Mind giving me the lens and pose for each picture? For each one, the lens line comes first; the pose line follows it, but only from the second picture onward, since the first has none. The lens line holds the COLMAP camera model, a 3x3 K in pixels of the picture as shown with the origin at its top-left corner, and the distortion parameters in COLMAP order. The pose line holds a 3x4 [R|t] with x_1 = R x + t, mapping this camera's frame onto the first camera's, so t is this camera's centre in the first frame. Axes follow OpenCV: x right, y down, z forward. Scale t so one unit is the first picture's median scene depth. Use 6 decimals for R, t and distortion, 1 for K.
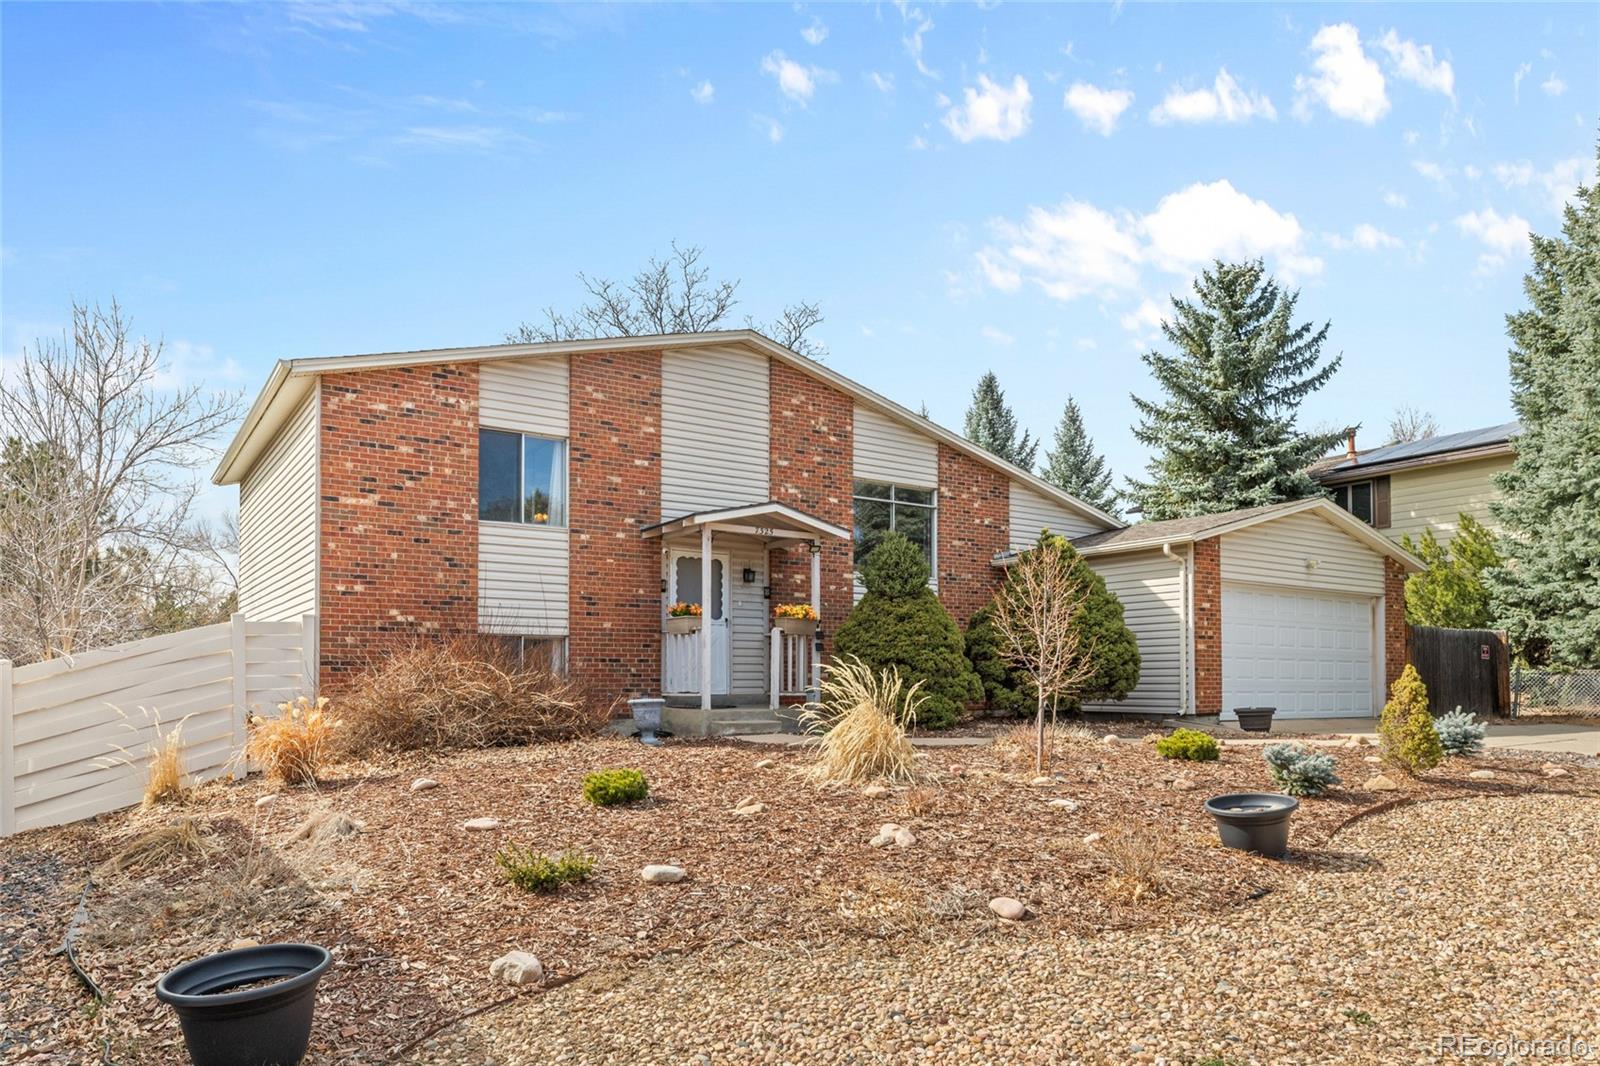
lens RADIAL K [[1058.6, 0, 792.6], [0, 1058.6, 571.6], [0, 0, 1]] dist [-0.004348, 0.002410]
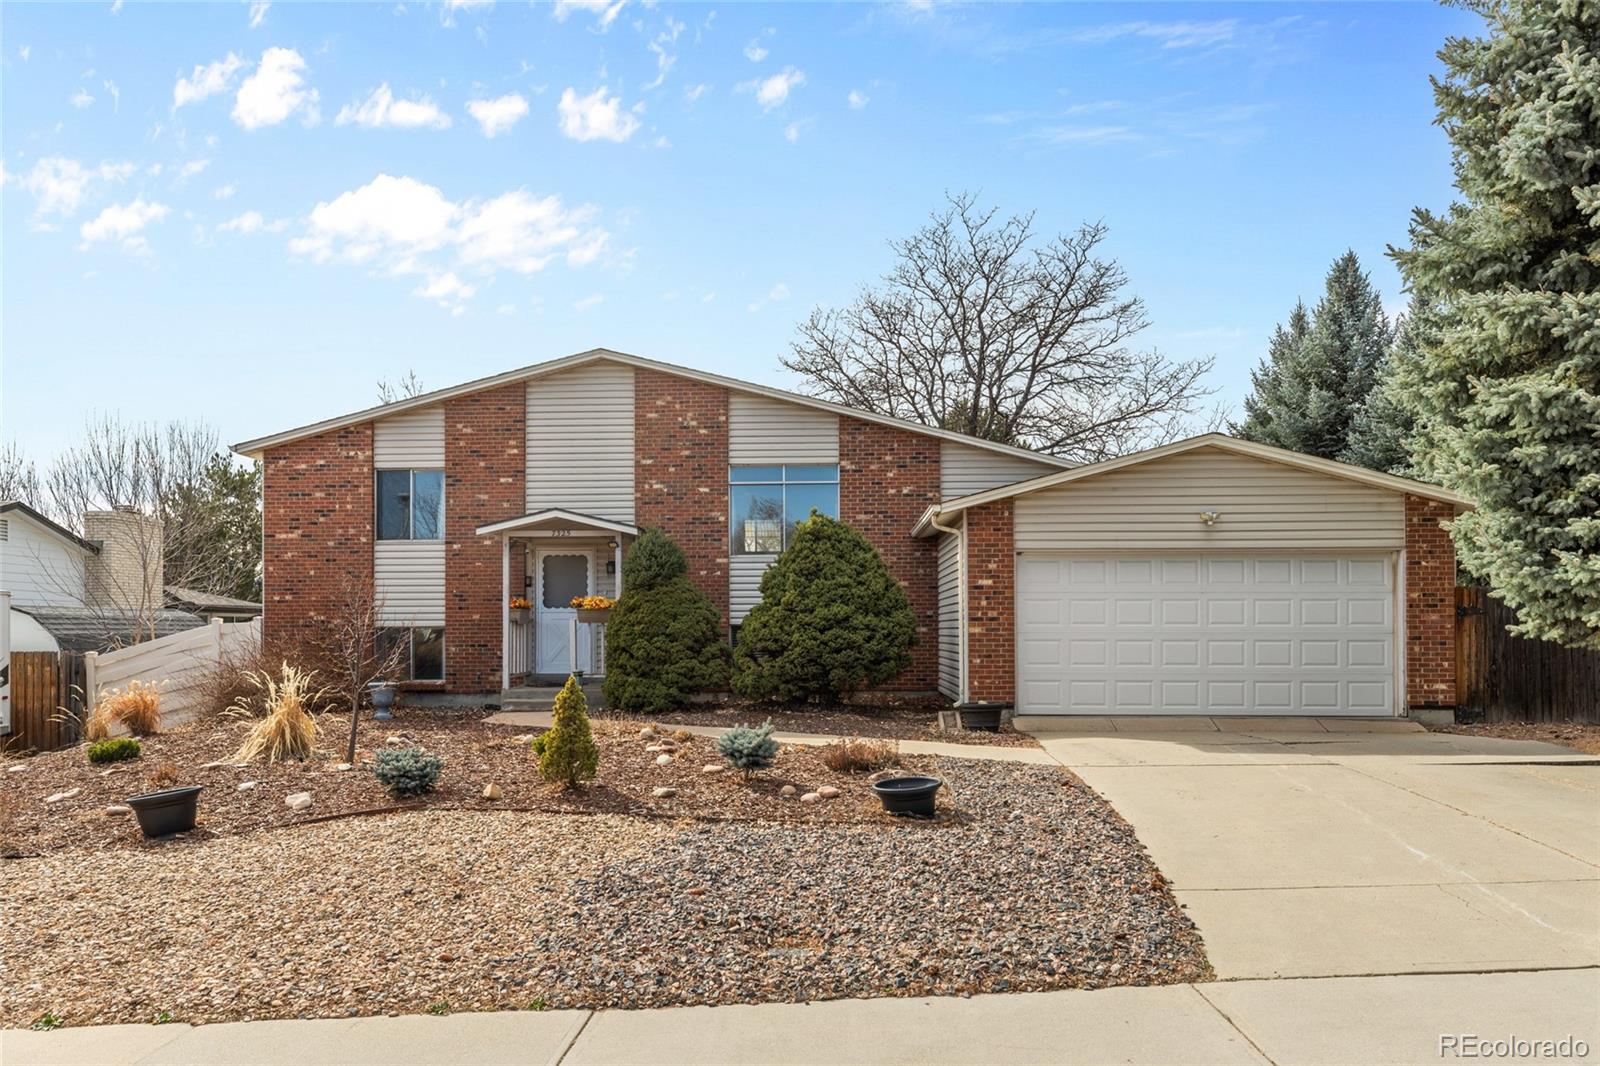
lens RADIAL K [[1130.5, 0, 798.8], [0, 1130.5, 525.5], [0, 0, 1]] dist [0.001898, -0.002205]
pose [[0.794056, -0.057849, -0.605085, 0.842886], [0.068872, 0.997613, -0.004995, -0.020989], [0.603930, -0.037708, 0.796145, 0.169076]]
